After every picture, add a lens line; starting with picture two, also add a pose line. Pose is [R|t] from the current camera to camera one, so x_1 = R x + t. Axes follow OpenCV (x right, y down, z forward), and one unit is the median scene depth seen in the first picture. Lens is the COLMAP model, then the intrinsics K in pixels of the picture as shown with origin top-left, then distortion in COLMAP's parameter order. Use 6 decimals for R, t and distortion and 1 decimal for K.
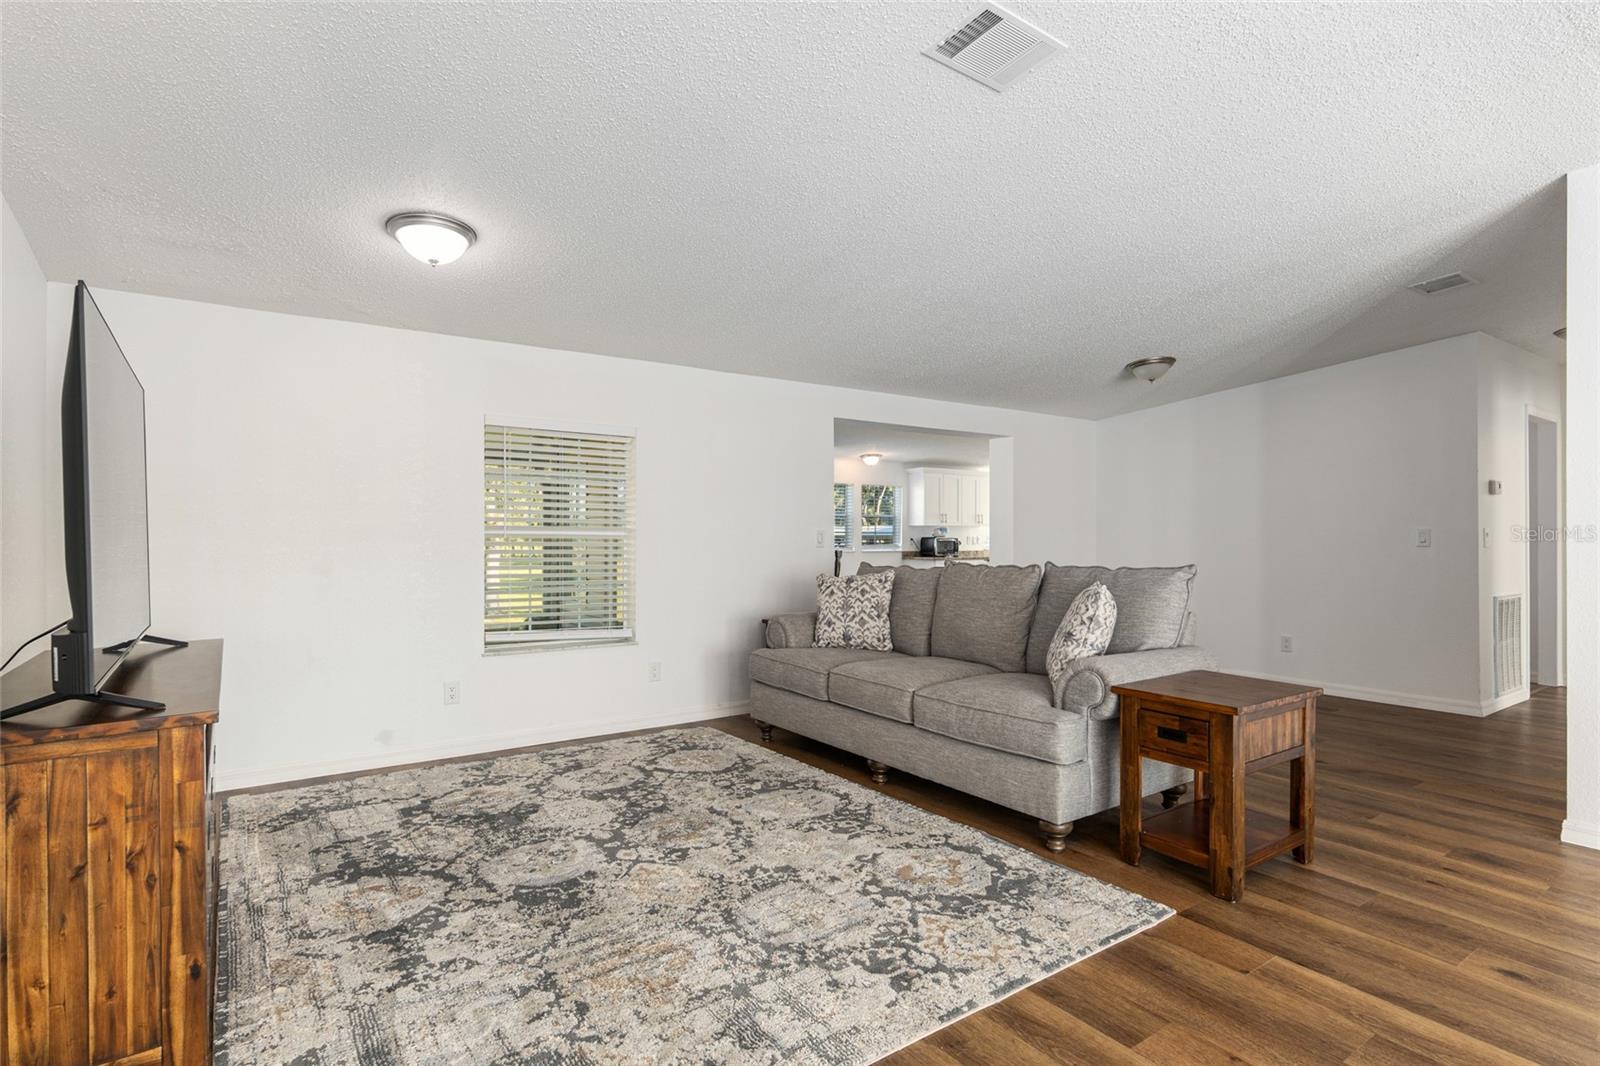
lens RADIAL K [[797.9, 0, 803.6], [0, 797.9, 537.1], [0, 0, 1]] dist [-0.013094, -0.000425]
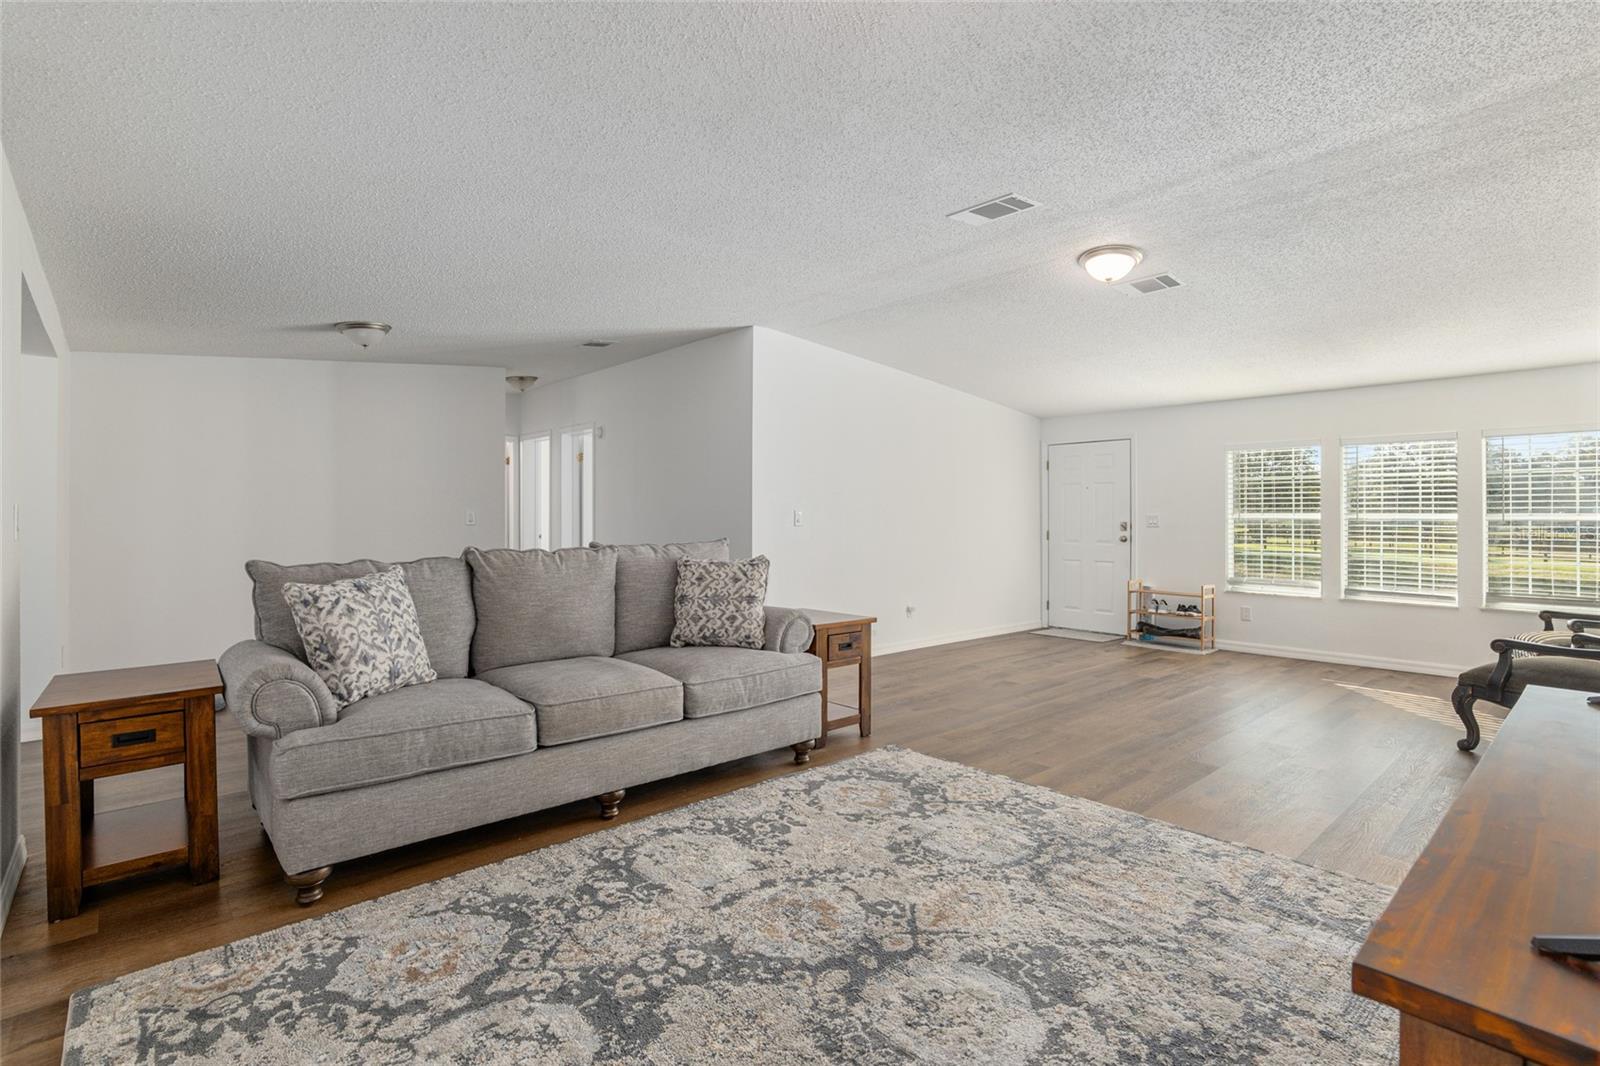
lens RADIAL K [[749.9, 0, 811.8], [0, 749.9, 522.8], [0, 0, 1]] dist [-0.015254, 0.002821]
pose [[-0.106821, -0.009030, 0.994237, -0.809534], [0.000957, 0.999957, 0.009184, -0.001027], [-0.994278, 0.001933, -0.106808, 1.032146]]
